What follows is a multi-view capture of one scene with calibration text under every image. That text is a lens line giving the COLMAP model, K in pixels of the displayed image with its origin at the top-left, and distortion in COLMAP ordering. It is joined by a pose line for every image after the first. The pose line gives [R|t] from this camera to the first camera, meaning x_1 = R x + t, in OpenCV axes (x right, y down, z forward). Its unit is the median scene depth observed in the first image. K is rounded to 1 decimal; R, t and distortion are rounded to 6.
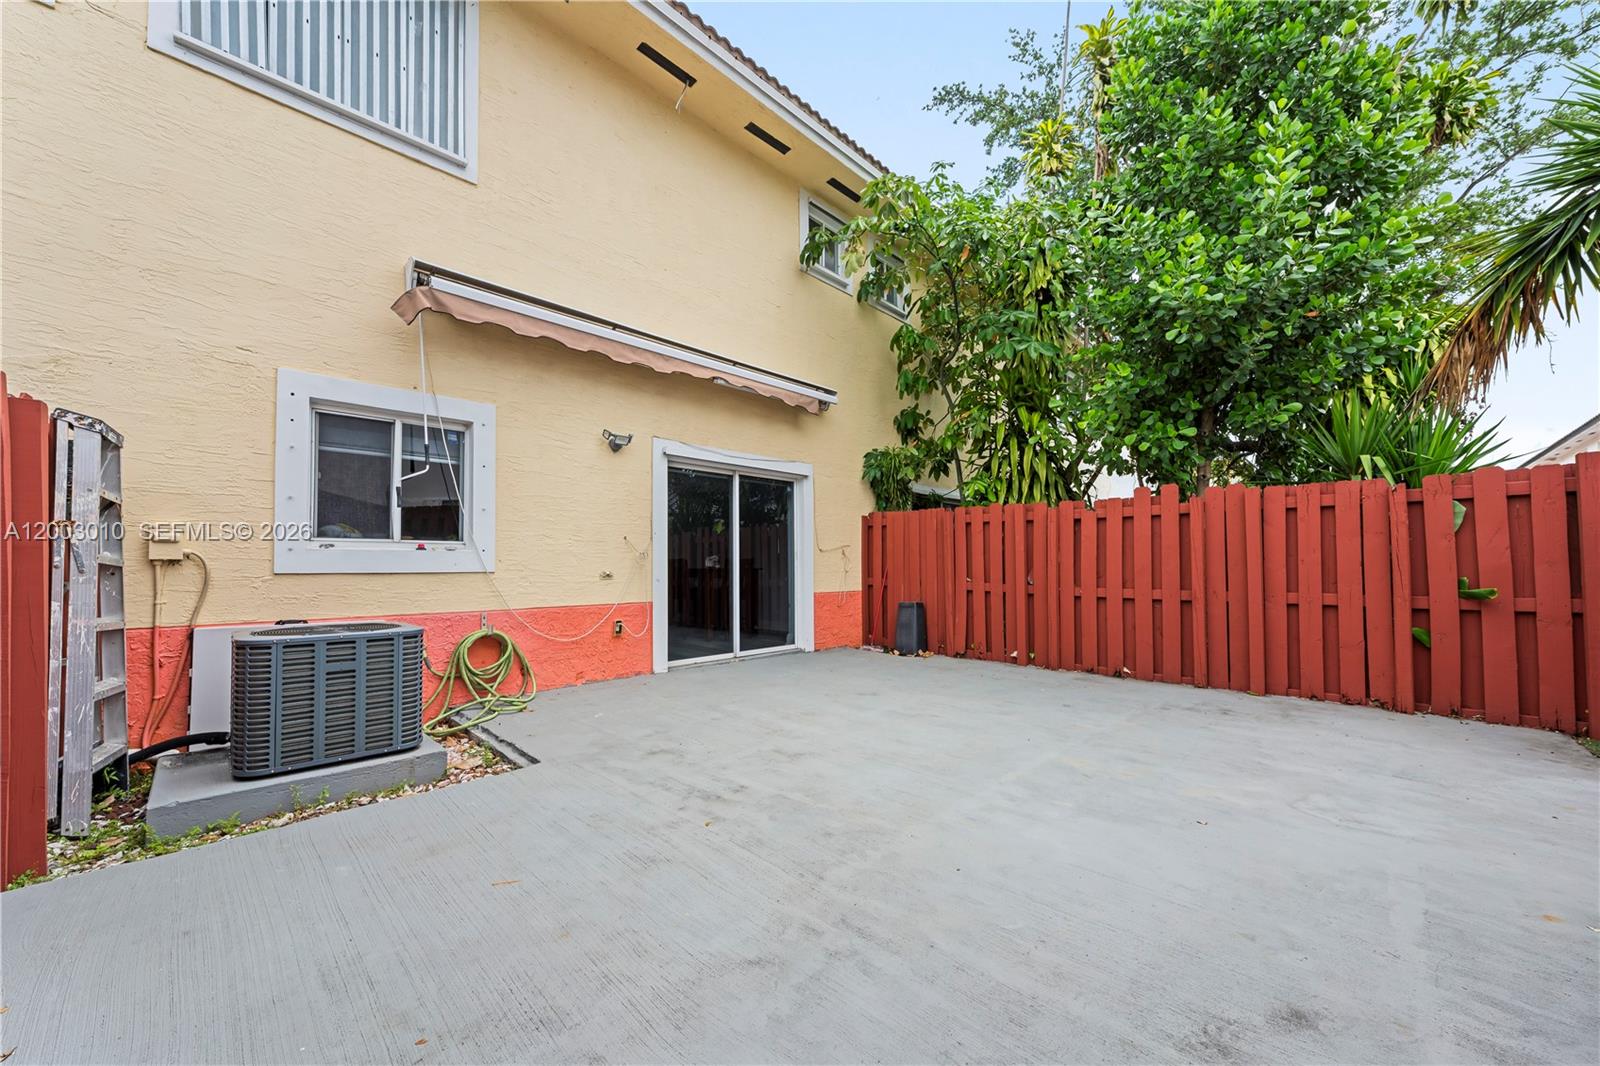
lens RADIAL K [[598.3, 0, 795.1], [0, 598.3, 549.2], [0, 0, 1]] dist [-0.002225, 0.000542]
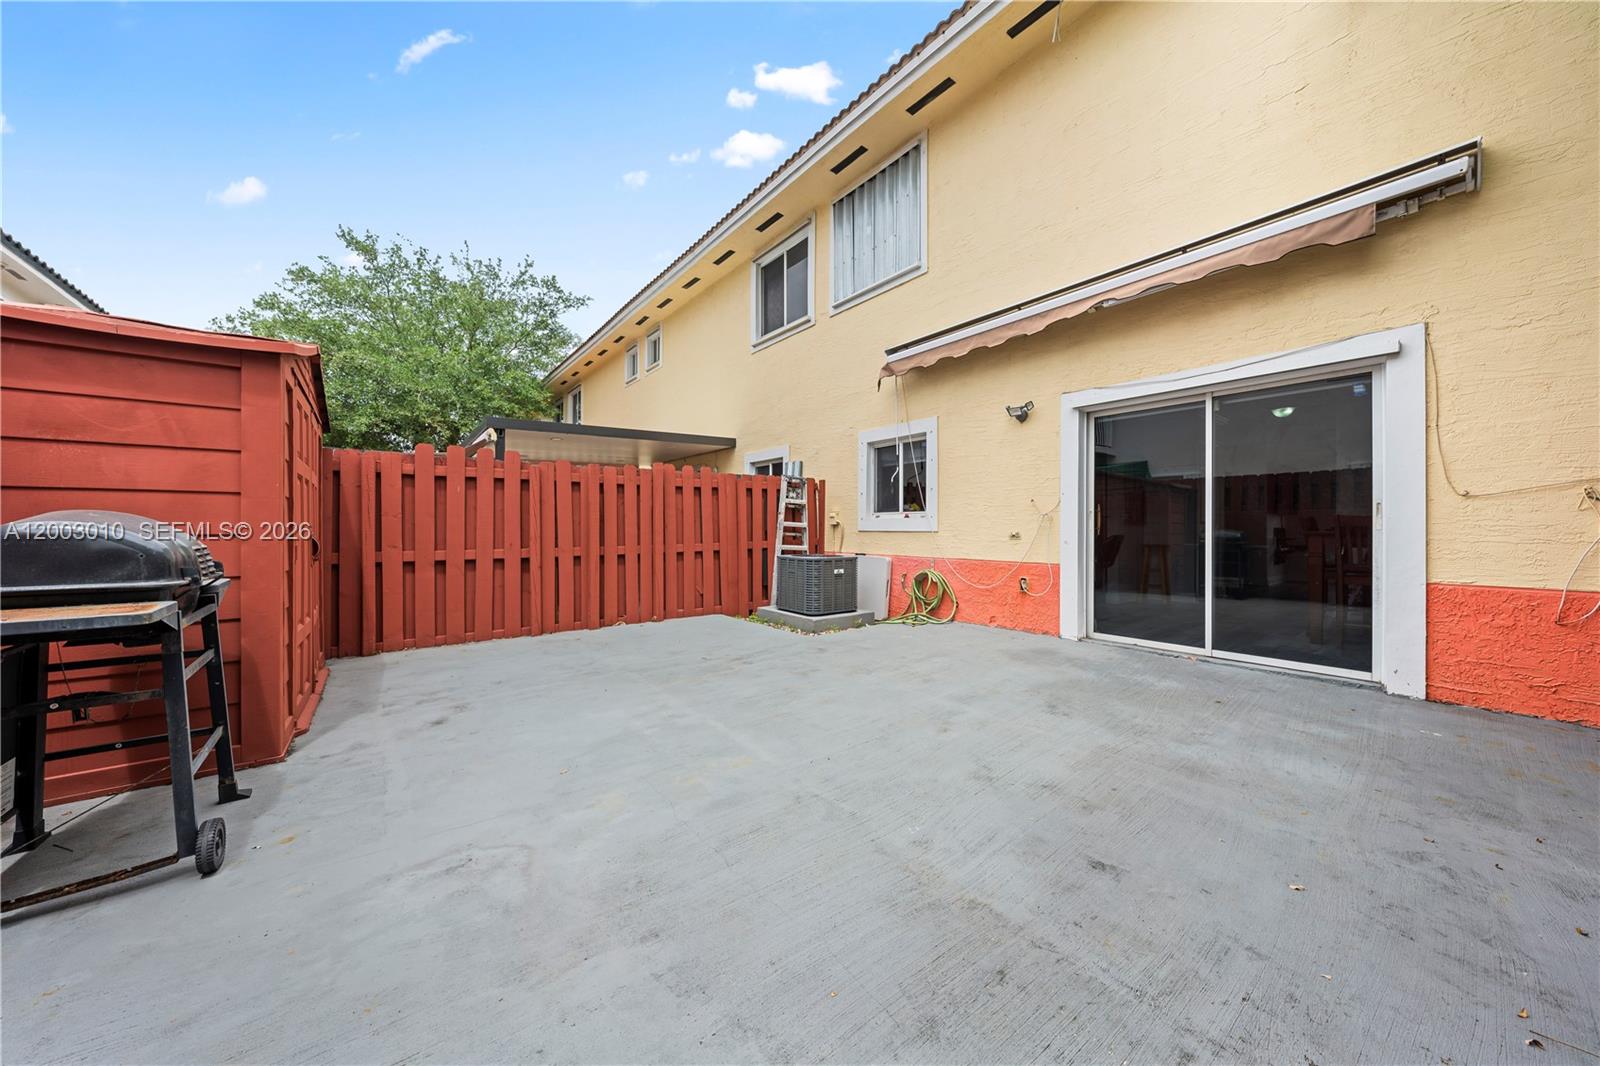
lens RADIAL K [[549.9, 0, 795.9], [0, 549.9, 529.3], [0, 0, 1]] dist [-0.002559, 0.000196]
pose [[-0.151210, 0.005323, -0.988487, 0.933665], [0.027462, 0.999622, 0.001182, 0.023483], [0.988120, -0.026967, -0.151299, 0.925747]]
